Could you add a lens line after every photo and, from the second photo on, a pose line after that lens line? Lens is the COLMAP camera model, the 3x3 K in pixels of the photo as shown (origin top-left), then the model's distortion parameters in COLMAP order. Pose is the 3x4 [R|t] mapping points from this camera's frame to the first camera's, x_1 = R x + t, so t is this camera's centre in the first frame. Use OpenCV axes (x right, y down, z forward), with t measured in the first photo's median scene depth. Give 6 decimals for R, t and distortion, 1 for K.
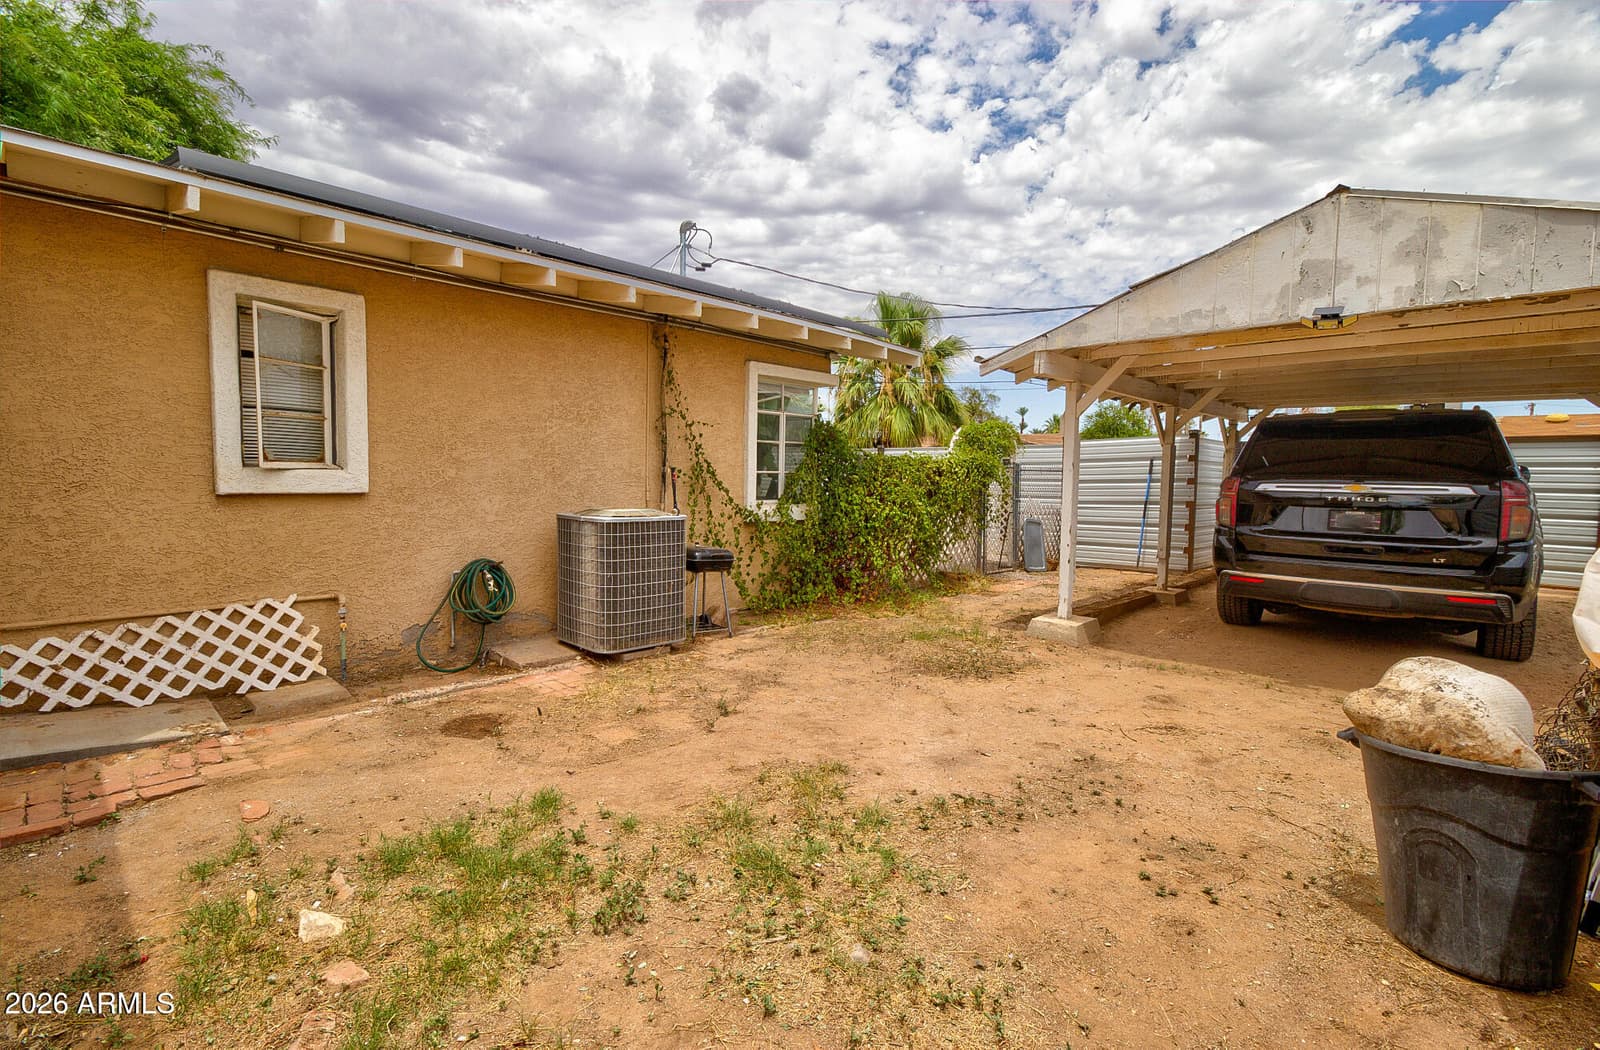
lens RADIAL K [[724.1, 0, 800.9], [0, 724.1, 521.1], [0, 0, 1]] dist [-0.005953, 0.005563]
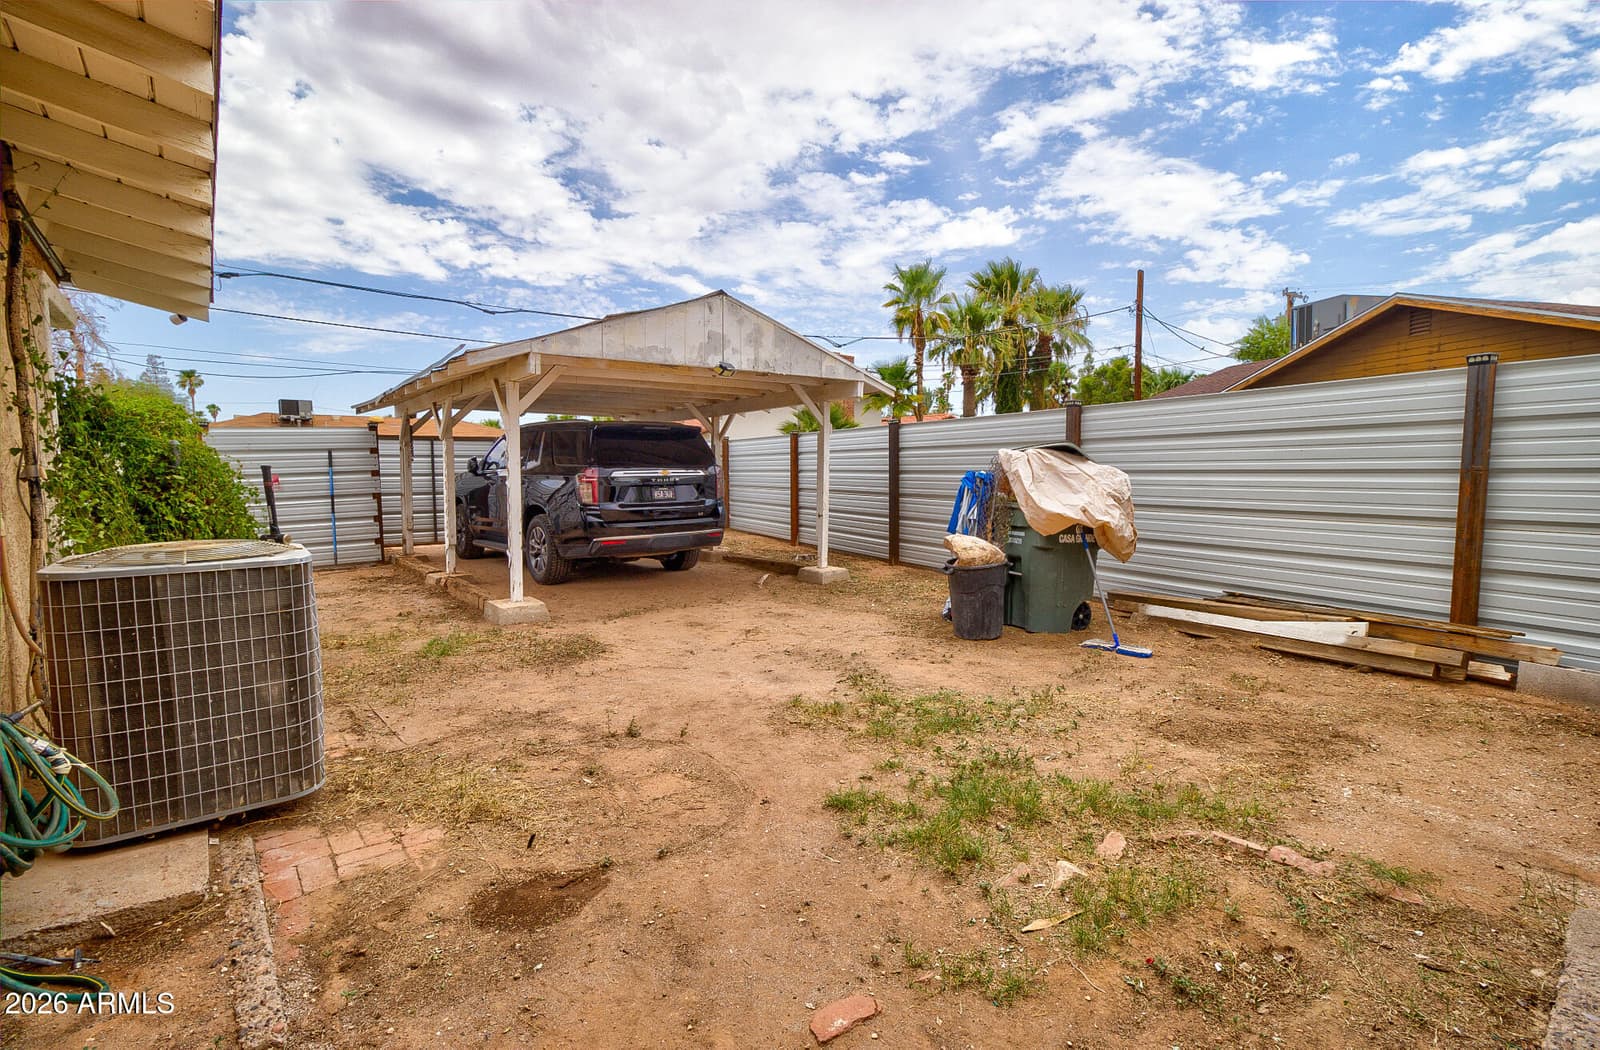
lens RADIAL K [[724.1, 0, 800.9], [0, 724.1, 521.1], [0, 0, 1]] dist [-0.005953, 0.005563]
pose [[0.119832, -0.086510, 0.989018, -0.875504], [0.073666, 0.994225, 0.078040, -0.049590], [-0.990057, 0.063505, 0.125513, 0.612363]]
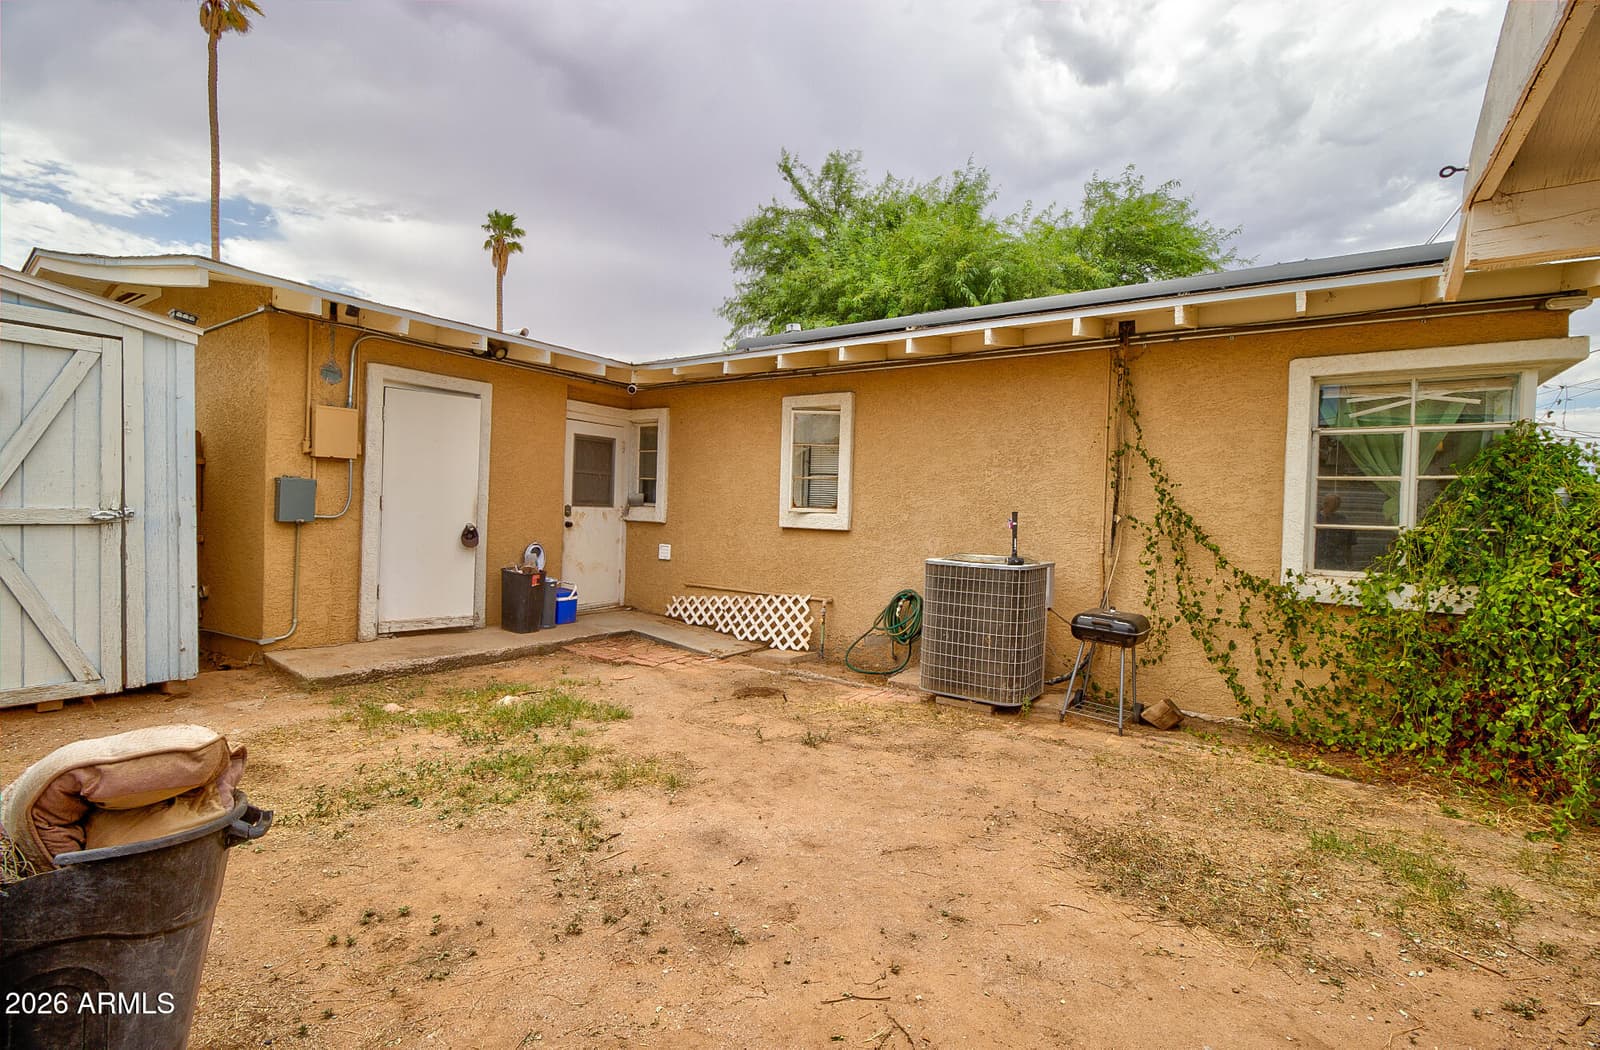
lens RADIAL K [[716.1, 0, 797.0], [0, 716.1, 530.3], [0, 0, 1]] dist [-0.038034, 0.000320]
pose [[0.153136, 0.007017, -0.988180, 0.810903], [-0.098899, 0.995063, -0.008260, -0.019716], [0.983244, 0.098995, 0.153074, 0.741186]]
